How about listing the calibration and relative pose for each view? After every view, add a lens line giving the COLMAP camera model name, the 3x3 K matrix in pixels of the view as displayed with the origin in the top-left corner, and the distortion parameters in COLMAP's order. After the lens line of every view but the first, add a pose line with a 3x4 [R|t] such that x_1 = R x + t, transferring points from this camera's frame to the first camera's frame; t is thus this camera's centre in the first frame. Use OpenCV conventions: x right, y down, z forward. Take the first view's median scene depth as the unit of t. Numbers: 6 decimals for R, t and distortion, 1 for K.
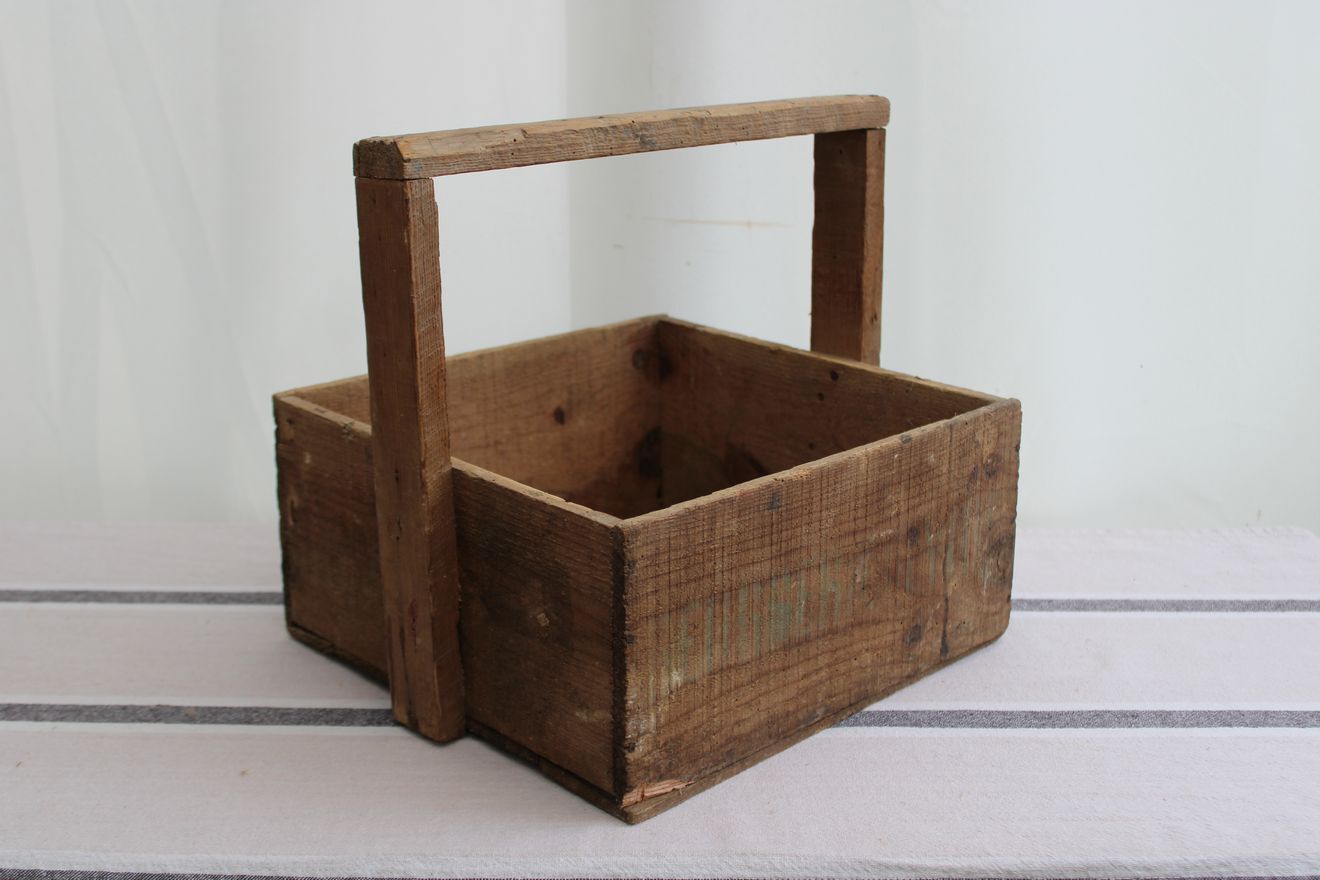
lens RADIAL K [[1682.3, 0, 660.0], [0, 1682.3, 440.0], [0, 0, 1]] dist [-0.076262, 0.071968]
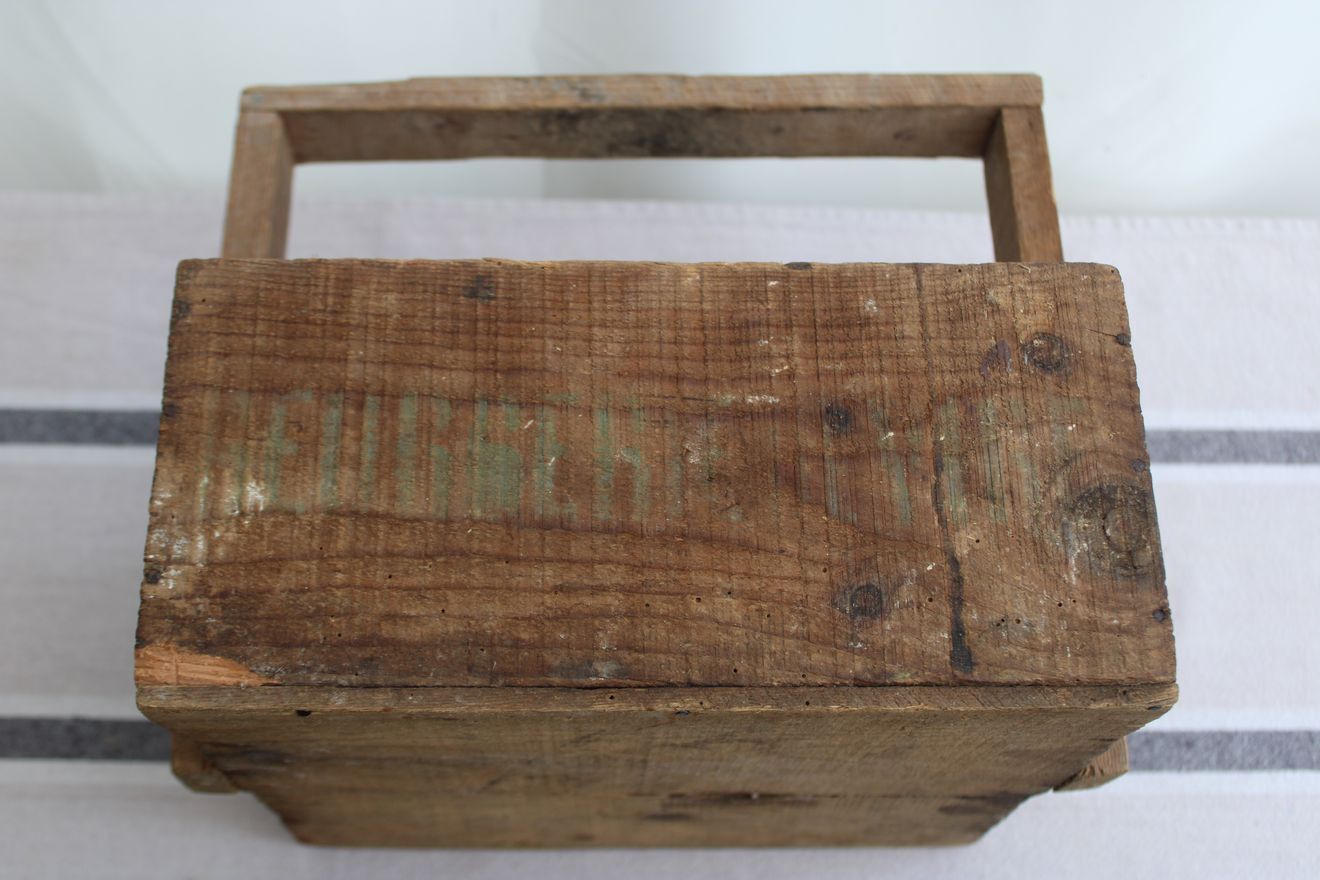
lens RADIAL K [[1682.3, 0, 660.0], [0, 1682.3, 440.0], [0, 0, 1]] dist [-0.076262, 0.071968]
pose [[0.735419, -0.271392, -0.620891, 0.485113], [-0.186301, 0.799998, -0.570346, 0.423106], [0.651499, 0.535116, 0.537773, 0.674176]]
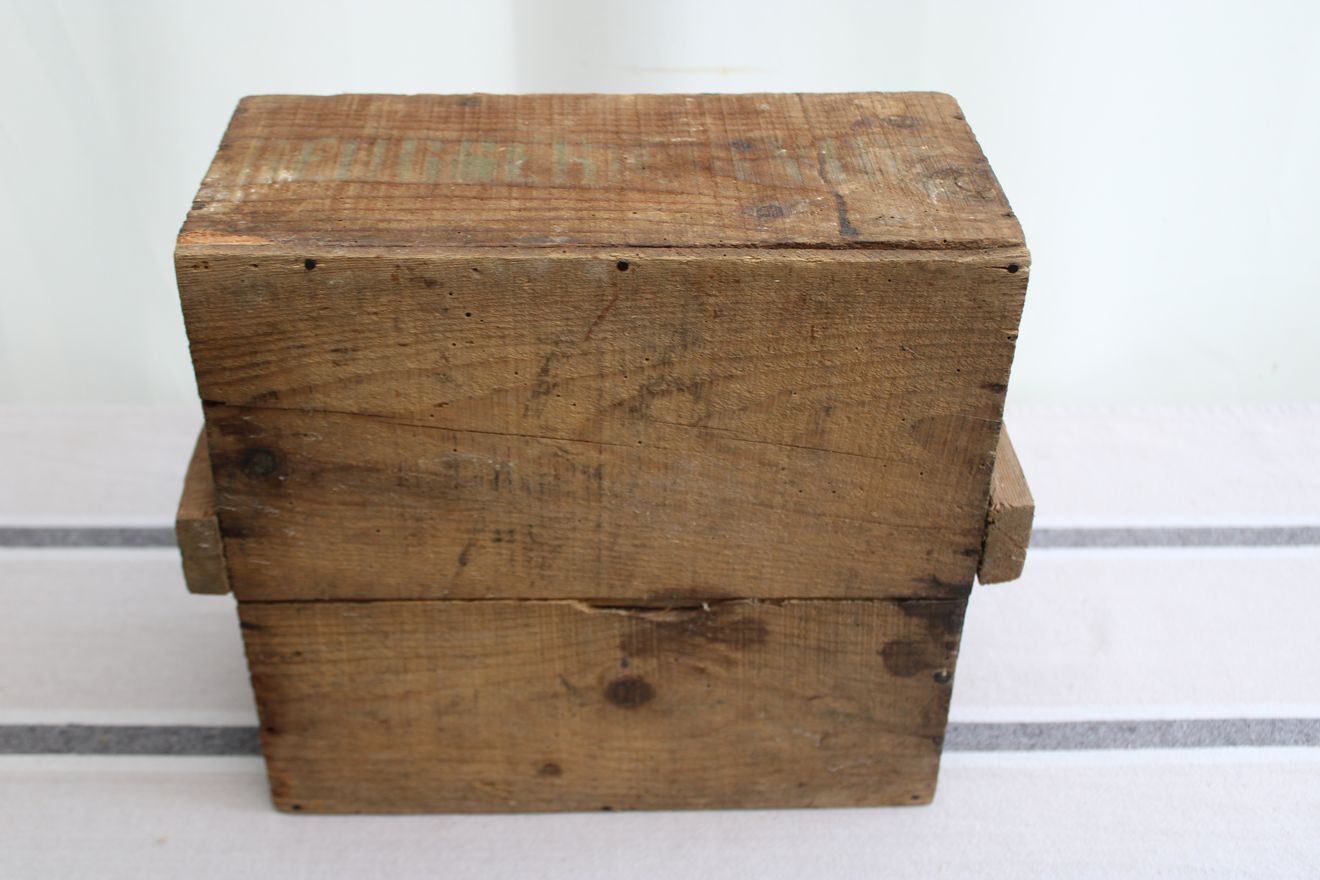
lens RADIAL K [[1619.6, 0, 660.0], [0, 1619.6, 440.0], [0, 0, 1]] dist [-0.078419, -0.009366]
pose [[0.723808, -0.584074, -0.367370, 0.325854], [-0.164750, 0.370729, -0.914012, 0.803705], [0.670045, 0.722093, 0.172110, 0.982775]]
